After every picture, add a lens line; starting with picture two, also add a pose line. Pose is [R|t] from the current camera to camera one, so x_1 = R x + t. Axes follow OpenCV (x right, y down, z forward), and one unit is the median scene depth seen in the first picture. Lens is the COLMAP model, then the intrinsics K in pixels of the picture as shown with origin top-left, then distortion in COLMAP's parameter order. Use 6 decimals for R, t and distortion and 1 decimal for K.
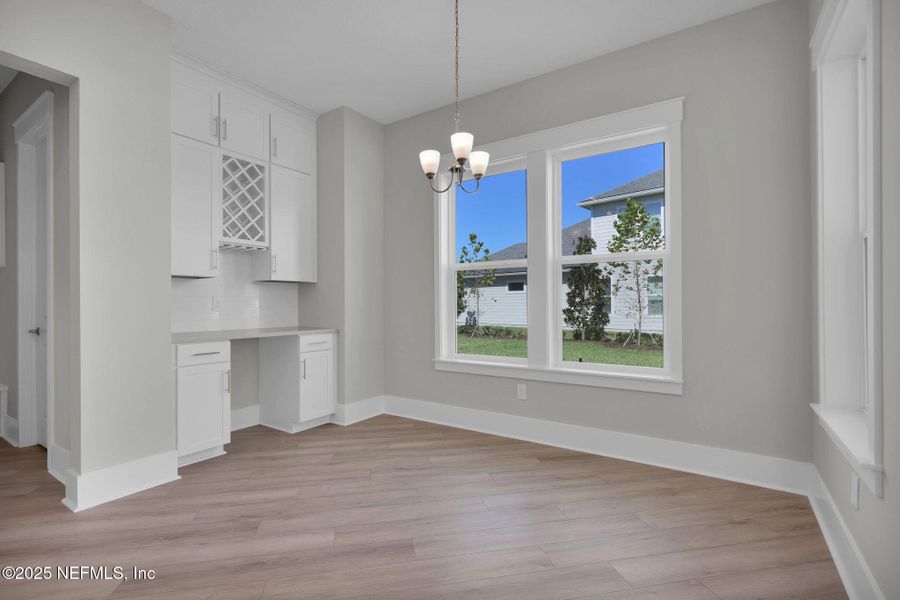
lens RADIAL K [[427.2, 0, 453.2], [0, 427.2, 298.3], [0, 0, 1]] dist [0.003881, 0.000185]
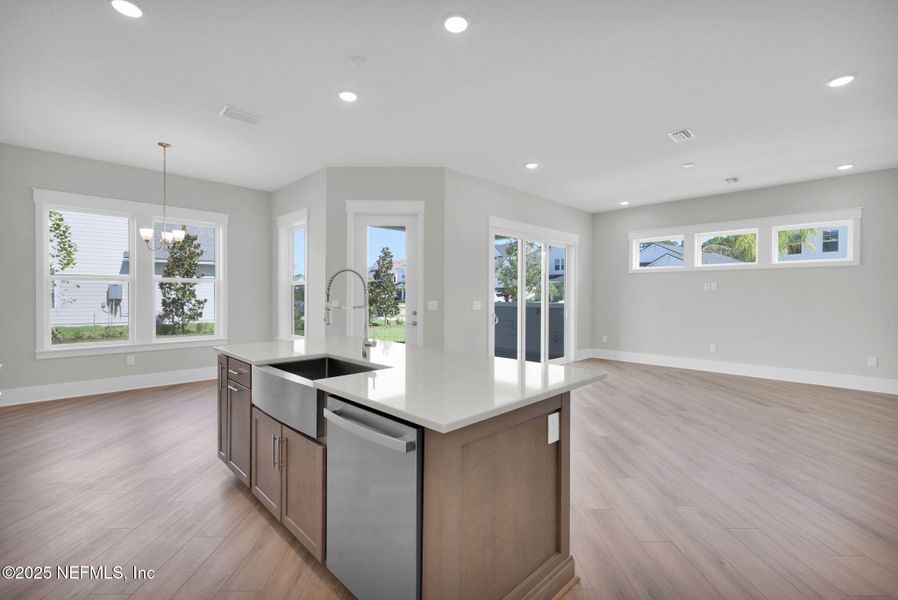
lens RADIAL K [[400.6, 0, 447.0], [0, 400.6, 299.9], [0, 0, 1]] dist [0.000860, -0.000003]
pose [[0.213270, -0.012360, 0.976915, -0.969962], [-0.016333, 0.999735, 0.016214, -0.048452], [-0.976857, -0.019414, 0.213012, -0.442500]]
